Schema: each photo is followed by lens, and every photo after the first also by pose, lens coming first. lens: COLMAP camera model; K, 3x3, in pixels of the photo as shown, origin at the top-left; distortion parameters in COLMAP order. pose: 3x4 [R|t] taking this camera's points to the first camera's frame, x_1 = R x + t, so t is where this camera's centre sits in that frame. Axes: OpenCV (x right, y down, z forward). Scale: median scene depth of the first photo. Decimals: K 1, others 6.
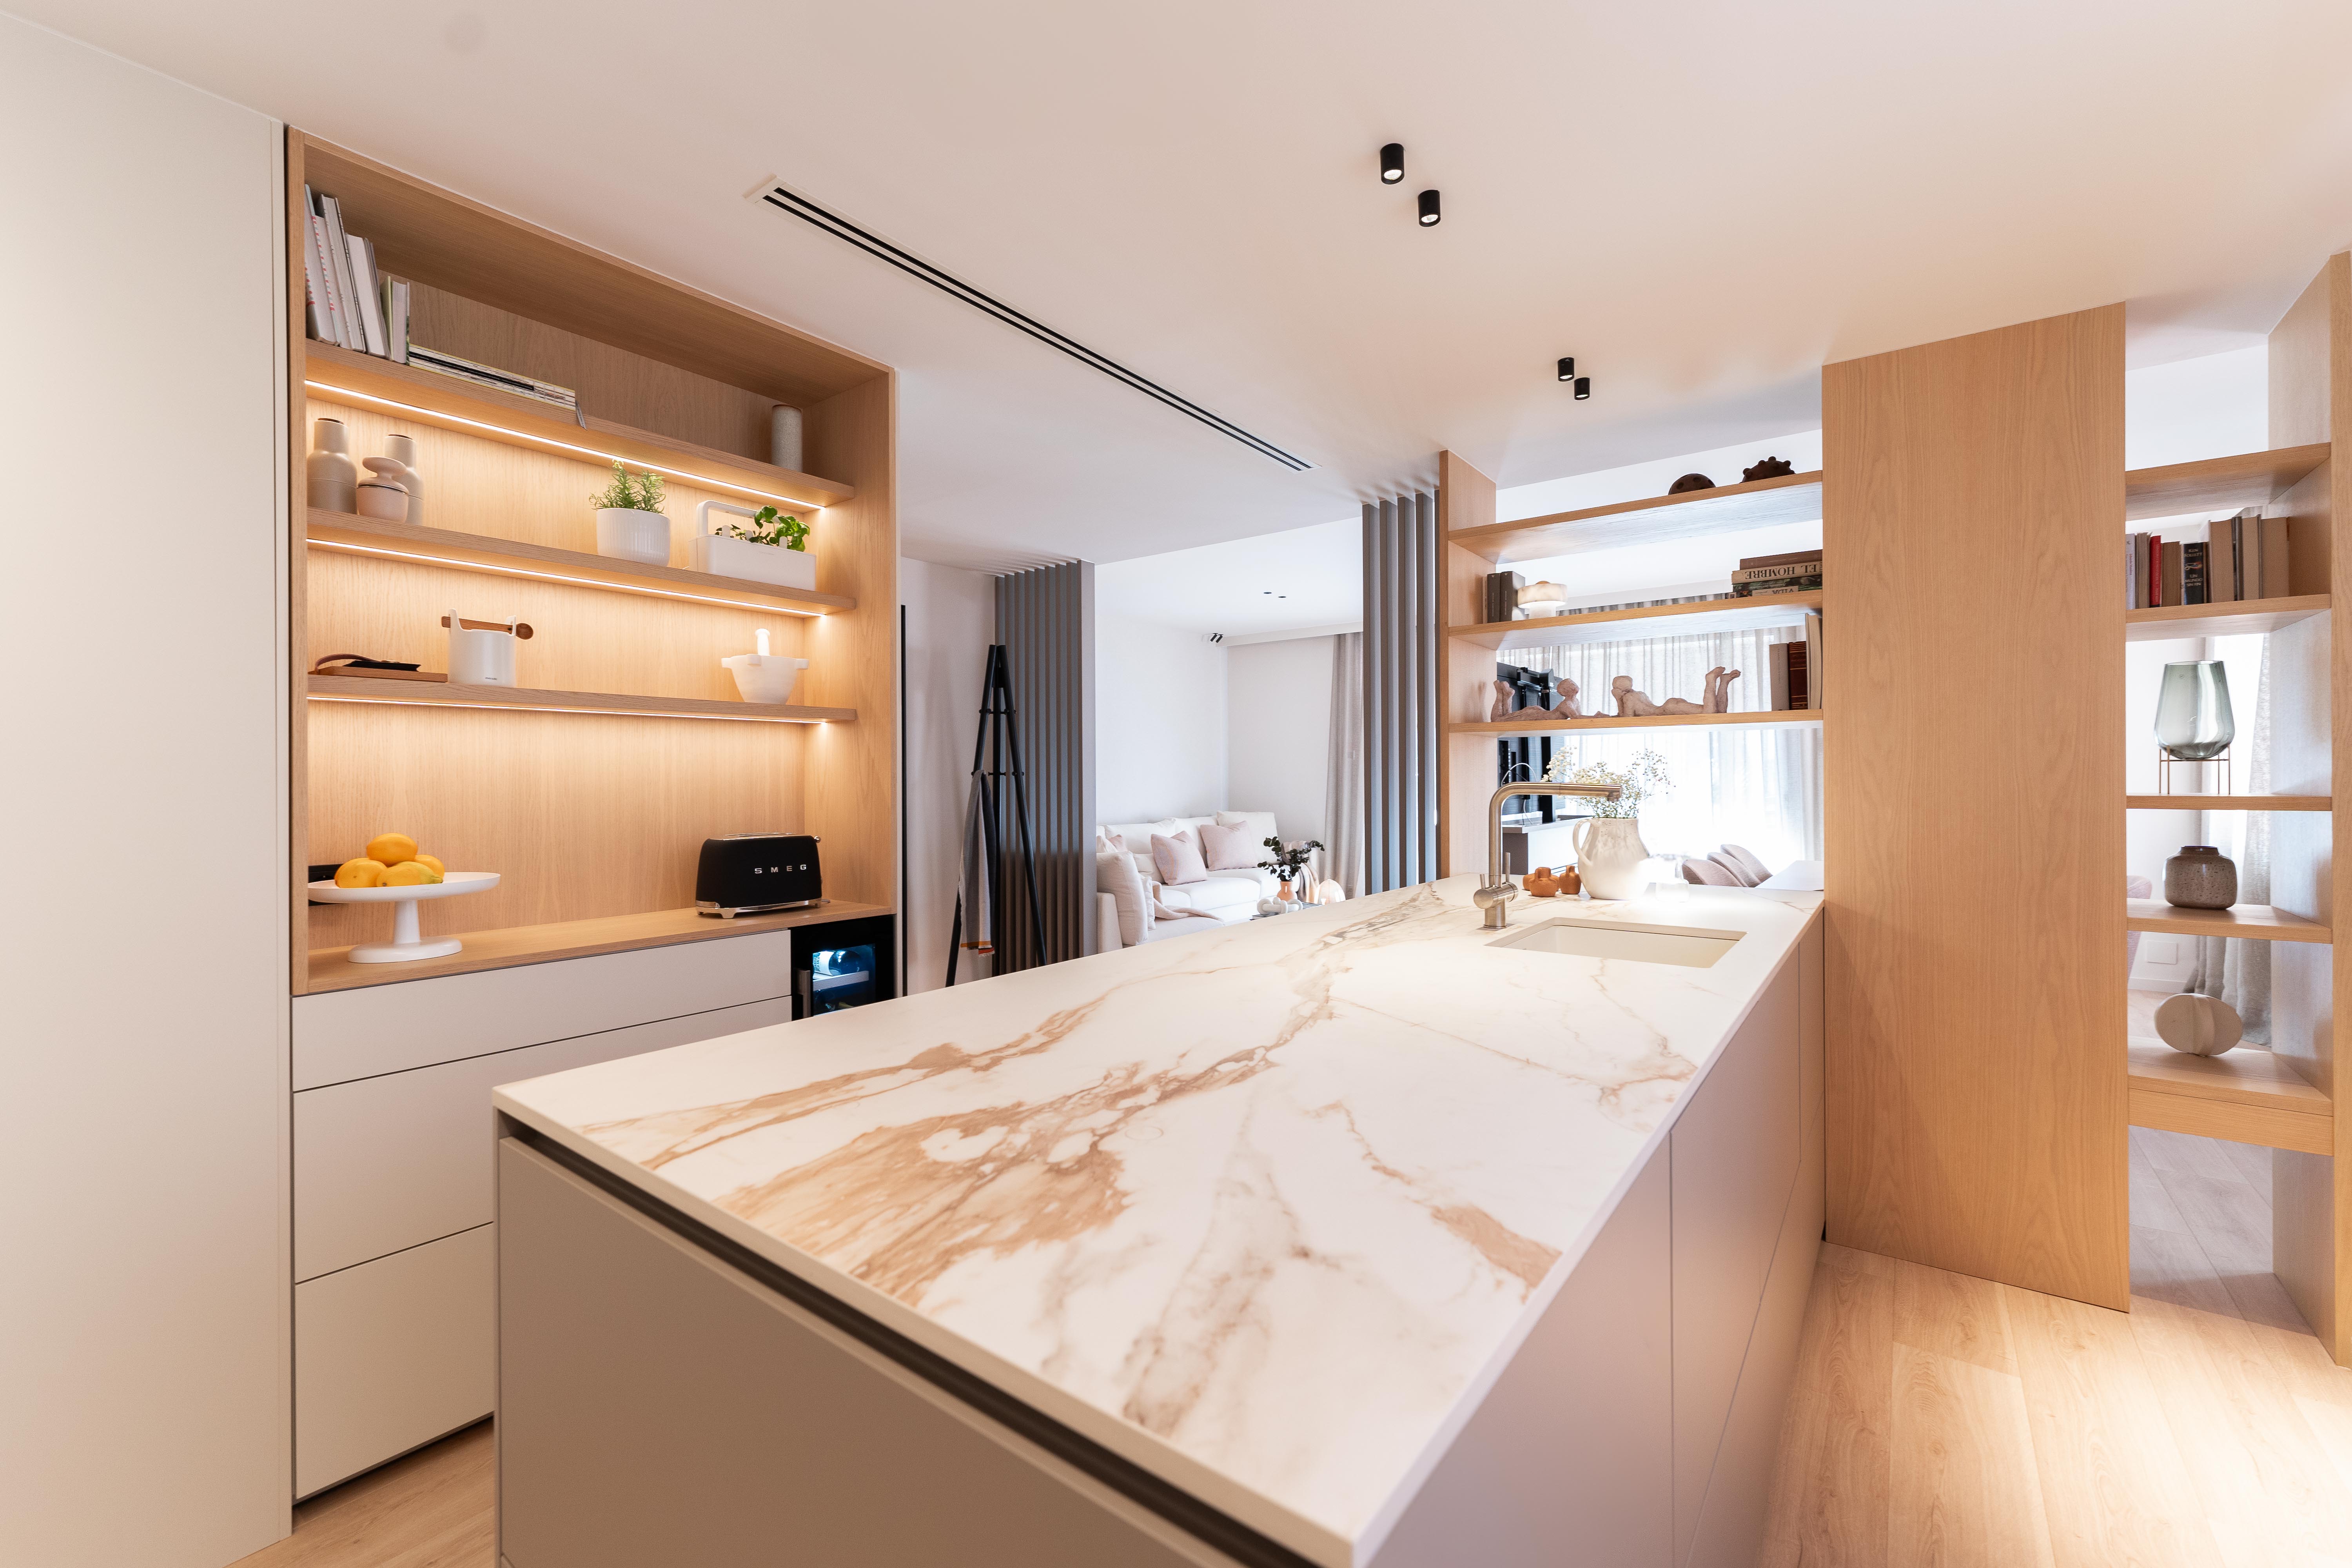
lens RADIAL K [[956.0, 0, 1176.0], [0, 956.0, 784.0], [0, 0, 1]] dist [-0.002549, -0.000229]
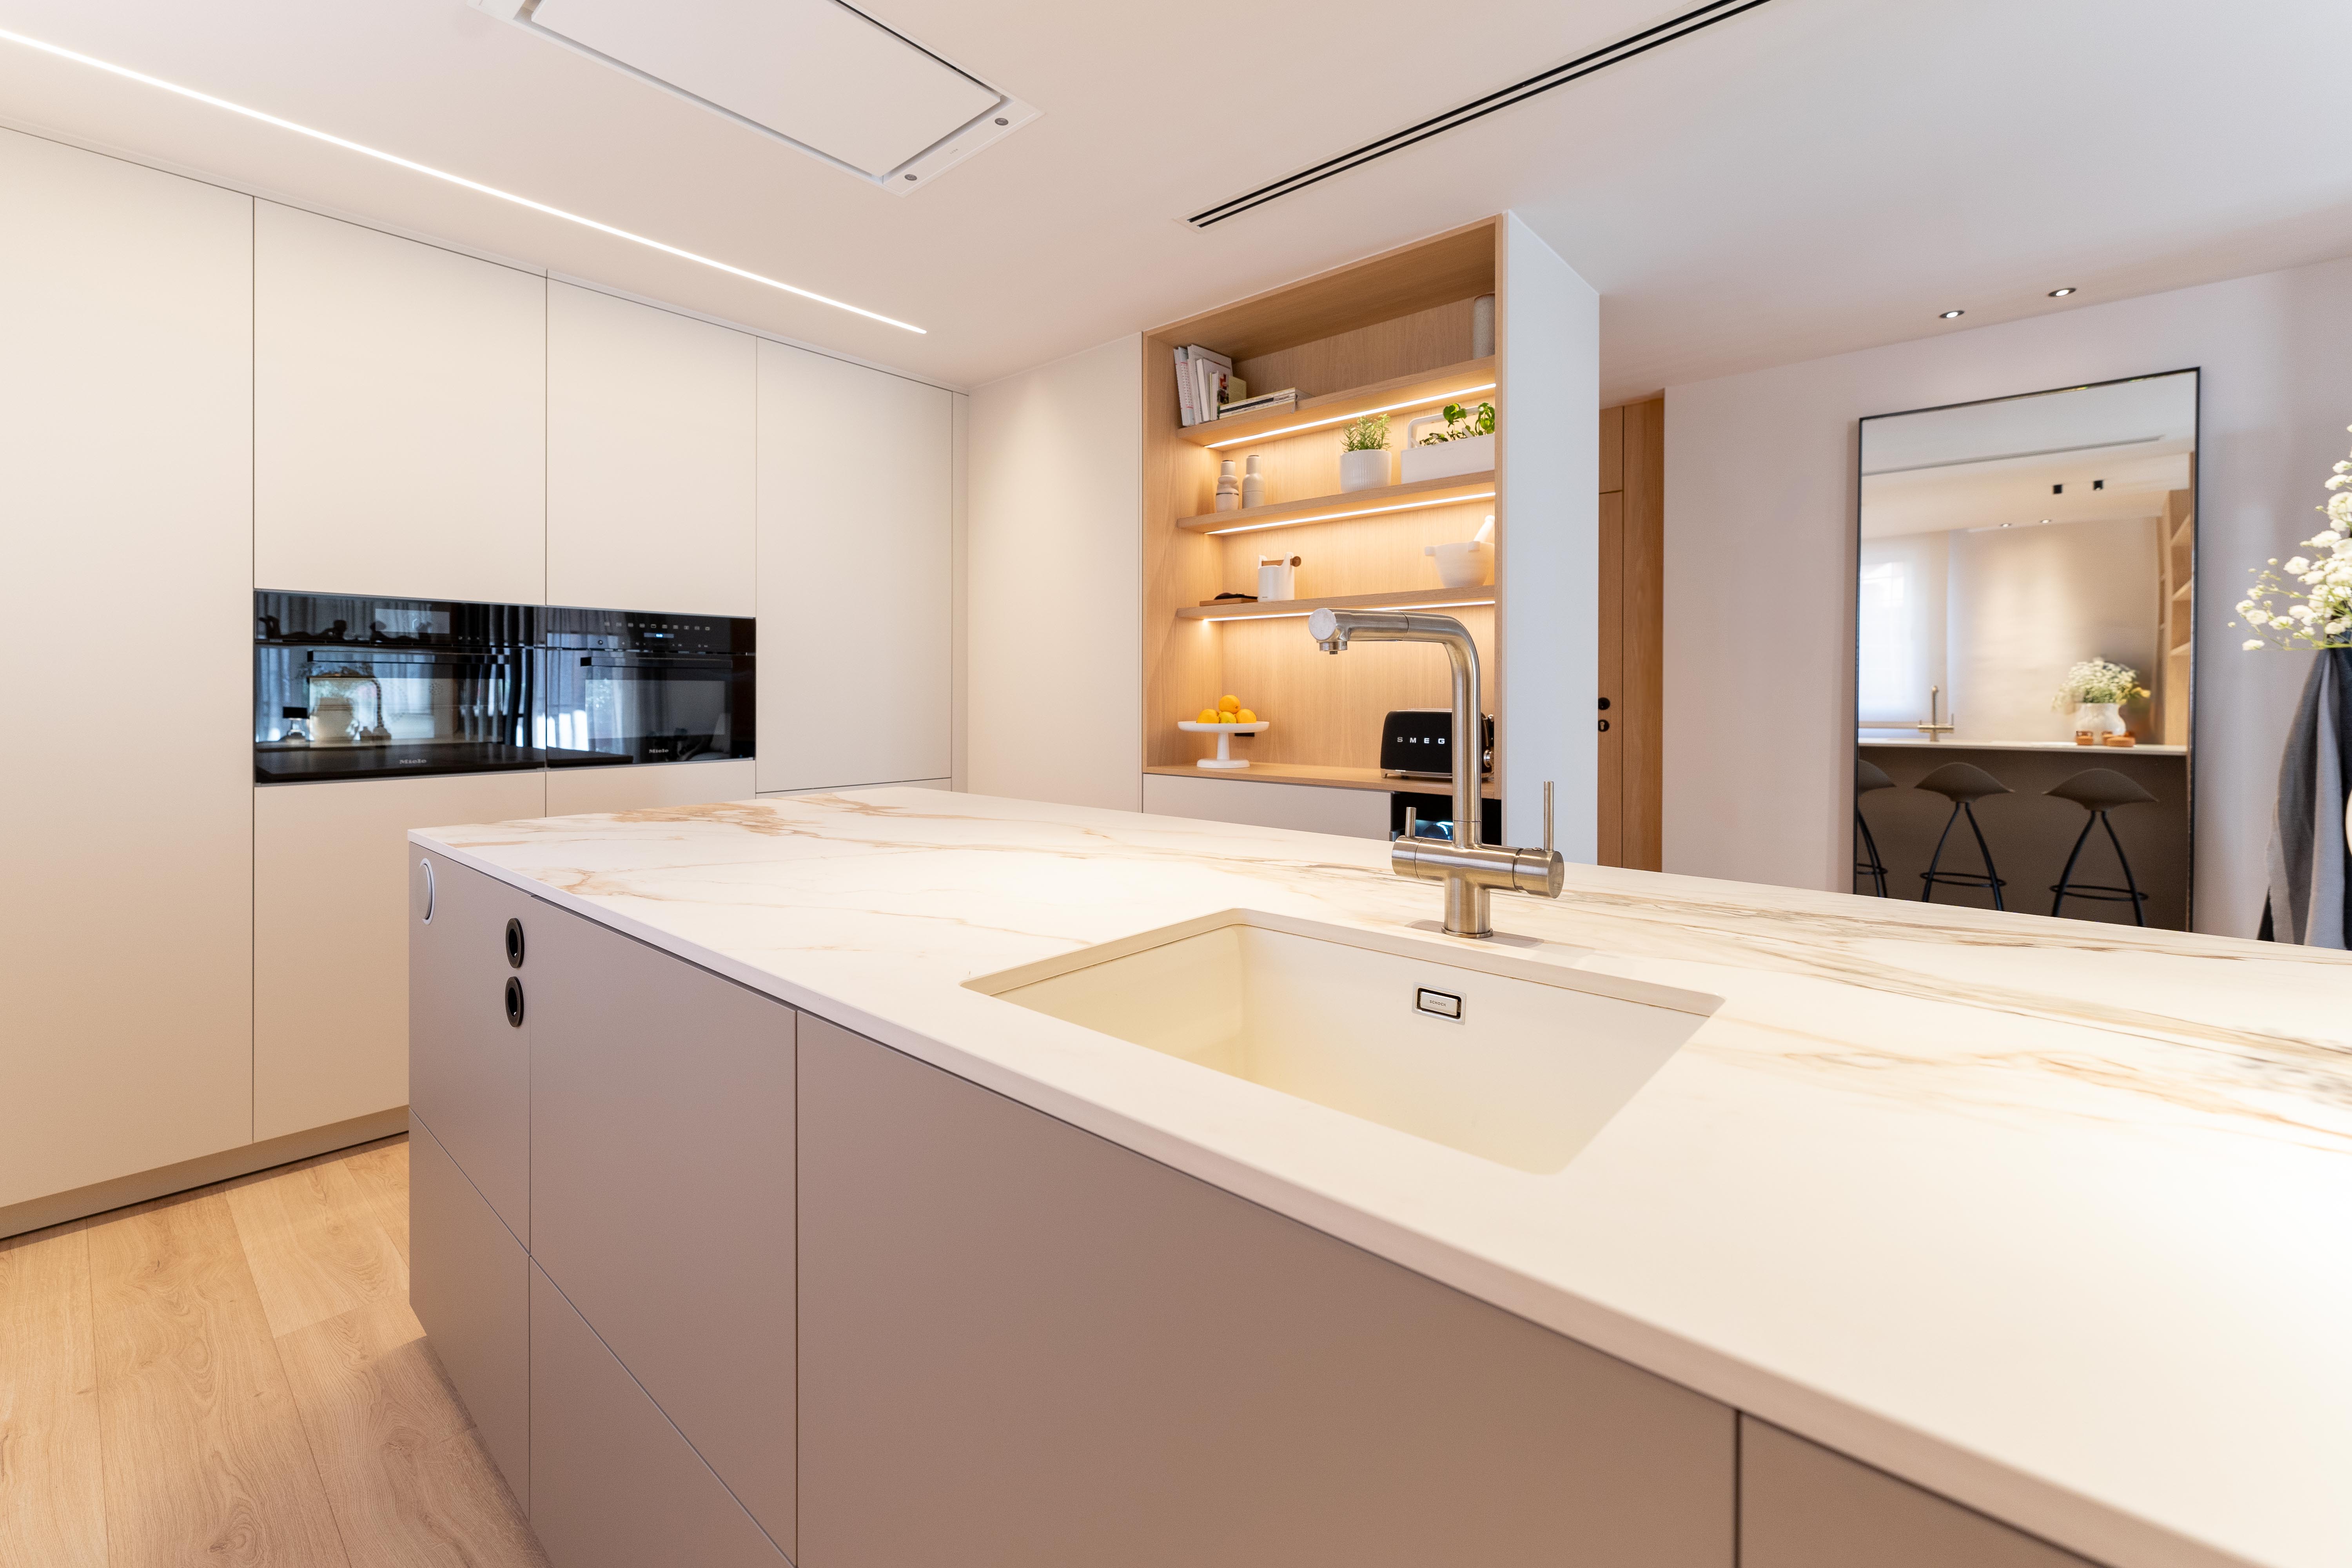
lens RADIAL K [[983.8, 0, 1165.5], [0, 983.8, 693.0], [0, 0, 1]] dist [0.000882, 0.000027]
pose [[-0.070294, 0.003373, -0.997521, 0.772661], [-0.003573, 0.999987, 0.003633, 0.033993], [0.997520, 0.003820, -0.070281, 0.840618]]
